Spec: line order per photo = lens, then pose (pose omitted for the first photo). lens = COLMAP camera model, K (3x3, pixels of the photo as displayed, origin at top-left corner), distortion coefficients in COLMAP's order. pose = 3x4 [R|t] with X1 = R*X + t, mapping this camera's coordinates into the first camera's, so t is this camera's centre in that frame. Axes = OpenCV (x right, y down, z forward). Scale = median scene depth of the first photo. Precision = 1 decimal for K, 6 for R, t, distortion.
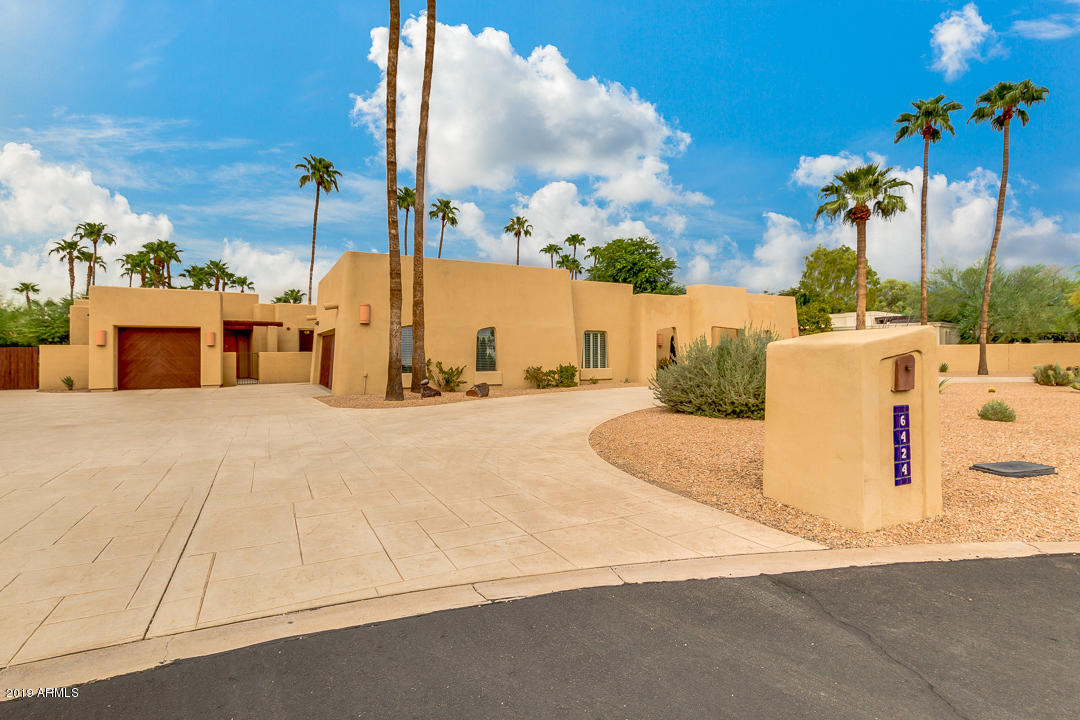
lens RADIAL K [[525.0, 0, 540.0], [0, 525.0, 360.0], [0, 0, 1]] dist [-0.000983, -0.000407]
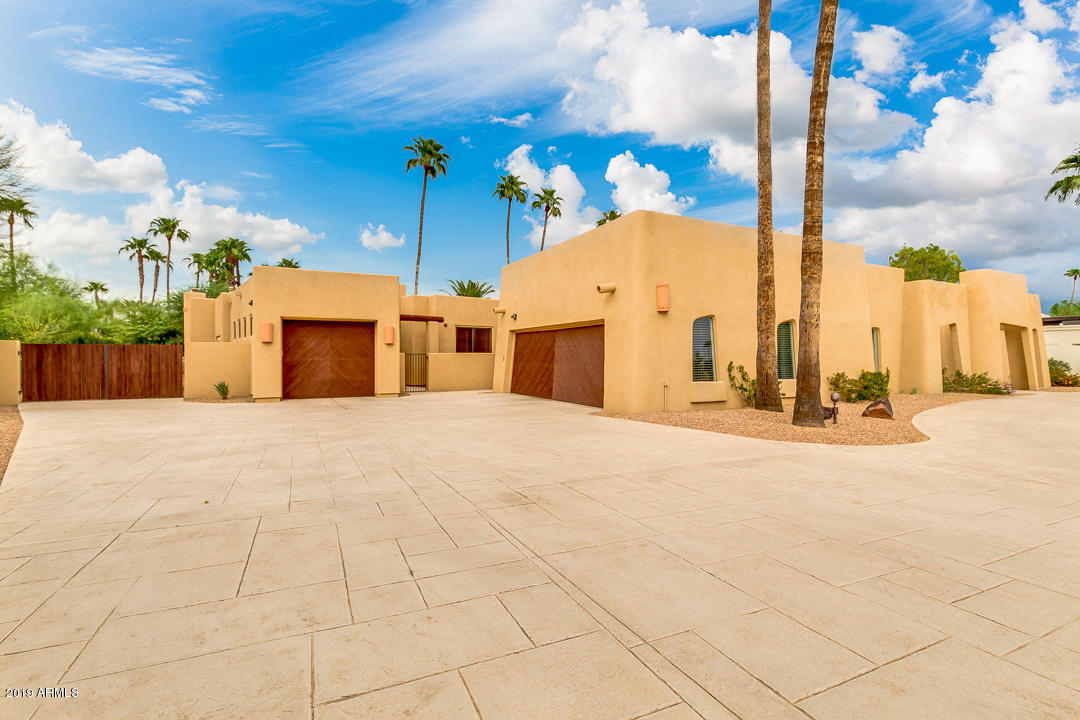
lens RADIAL K [[512.9, 0, 538.9], [0, 512.9, 370.2], [0, 0, 1]] dist [-0.001516, -0.000475]
pose [[0.999430, 0.006240, -0.033184, -0.317813], [-0.005879, 0.999922, 0.010981, 0.002153], [0.033250, -0.010780, 0.999389, 0.194625]]
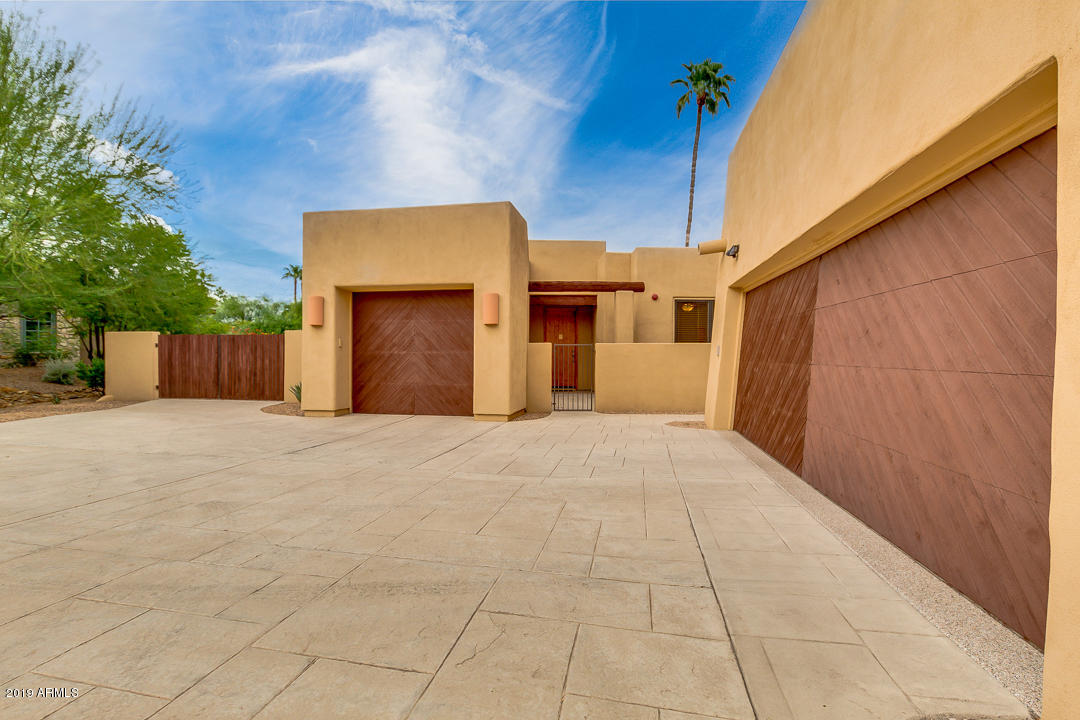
lens RADIAL K [[495.9, 0, 540.0], [0, 495.9, 360.0], [0, 0, 1]] dist [0.019943, -0.000063]
pose [[0.780717, 0.013765, -0.624733, -0.283689], [-0.017054, 0.999854, 0.000718, 0.000788], [0.624652, 0.010094, 0.780838, 0.594431]]
